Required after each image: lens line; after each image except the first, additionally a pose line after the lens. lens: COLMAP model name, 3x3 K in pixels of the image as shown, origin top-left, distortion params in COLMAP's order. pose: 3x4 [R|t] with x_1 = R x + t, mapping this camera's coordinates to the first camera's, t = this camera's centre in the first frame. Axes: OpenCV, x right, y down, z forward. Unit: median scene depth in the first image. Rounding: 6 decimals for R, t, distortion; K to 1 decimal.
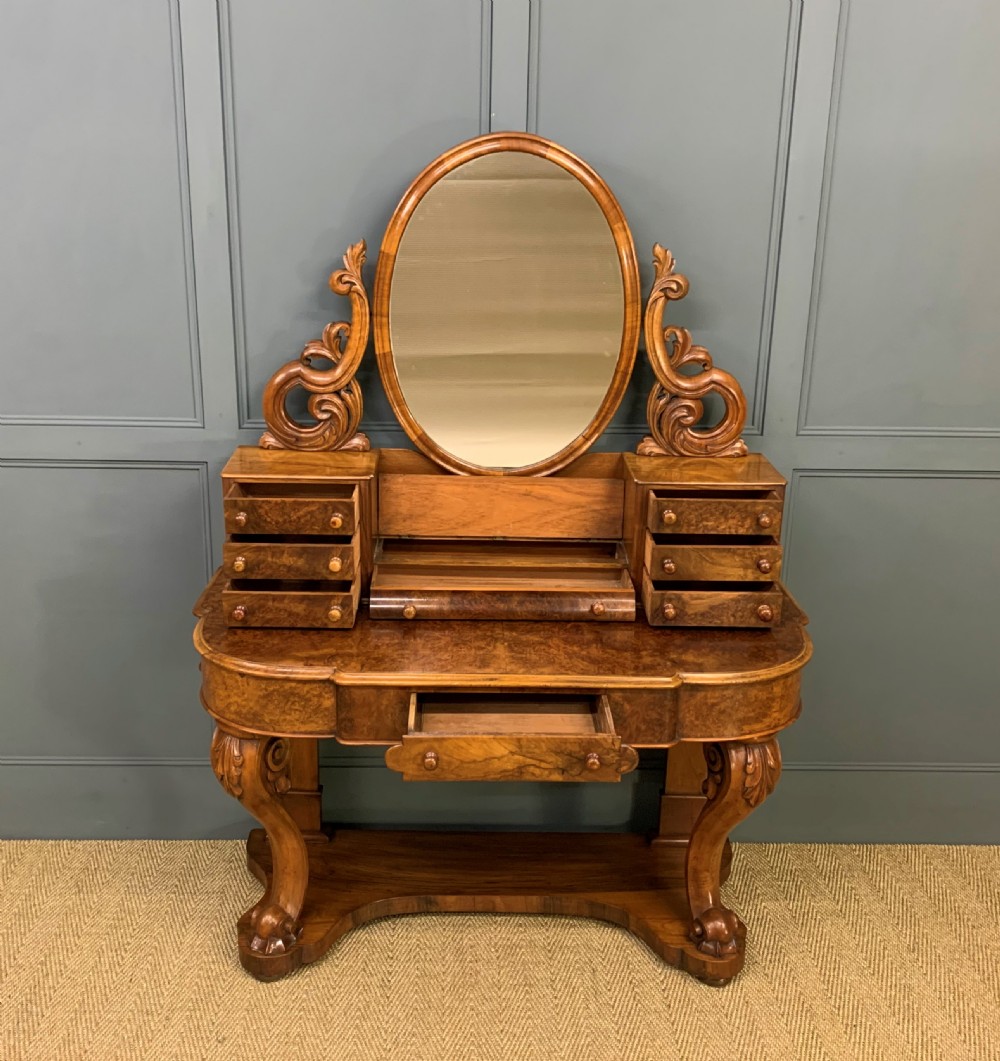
lens RADIAL K [[1191.8, 0, 478.2], [0, 1191.8, 508.9], [0, 0, 1]] dist [0.189160, -0.527945]
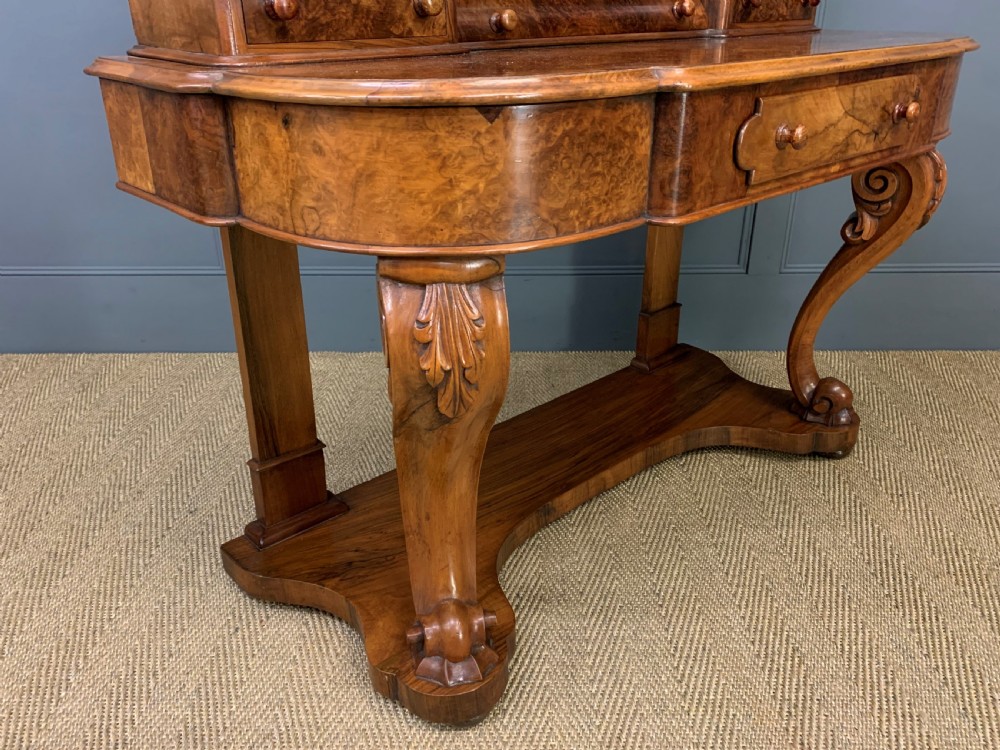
lens RADIAL K [[804.9, 0, 493.4], [0, 804.9, 363.3], [0, 0, 1]] dist [0.112767, -0.215678]
pose [[0.746408, -0.290608, 0.598684, -0.348420], [0.222394, 0.956820, 0.187181, 0.148153], [-0.627228, -0.006570, 0.778808, 0.675262]]
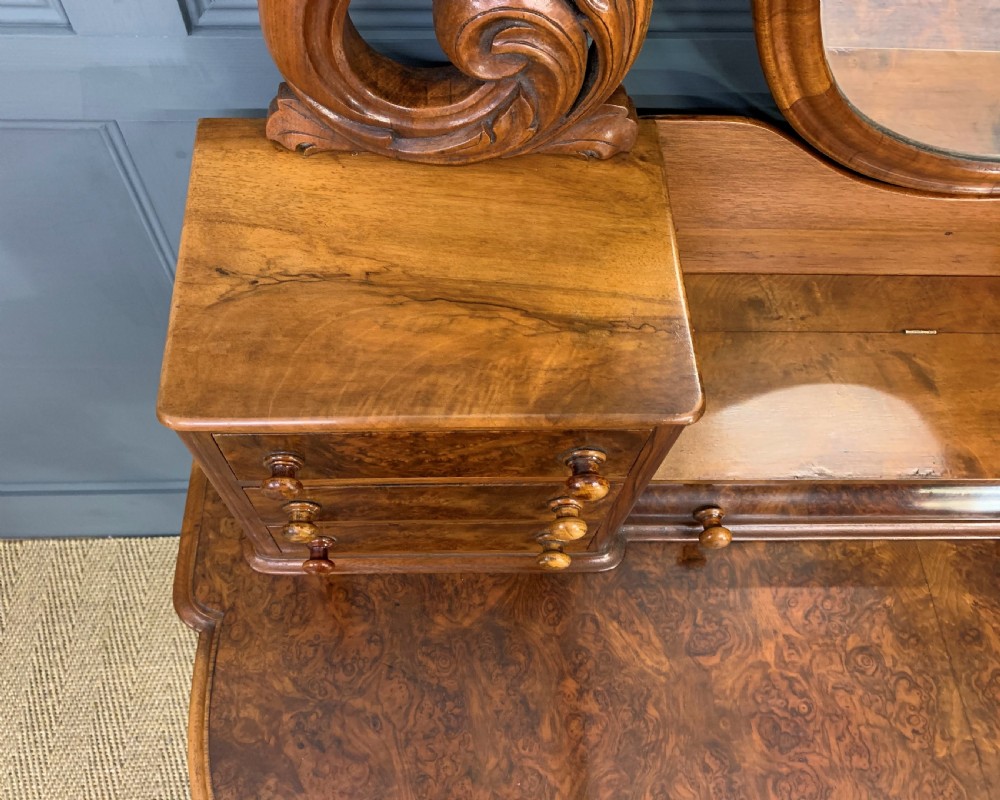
lens RADIAL K [[827.1, 0, 460.9], [0, 827.1, 399.2], [0, 0, 1]] dist [0.053427, -0.089523]
pose [[0.999745, -0.005874, 0.021804, -0.142841], [-0.011194, 0.709667, 0.704448, -0.156575], [-0.019612, -0.704513, 0.709420, 0.825269]]
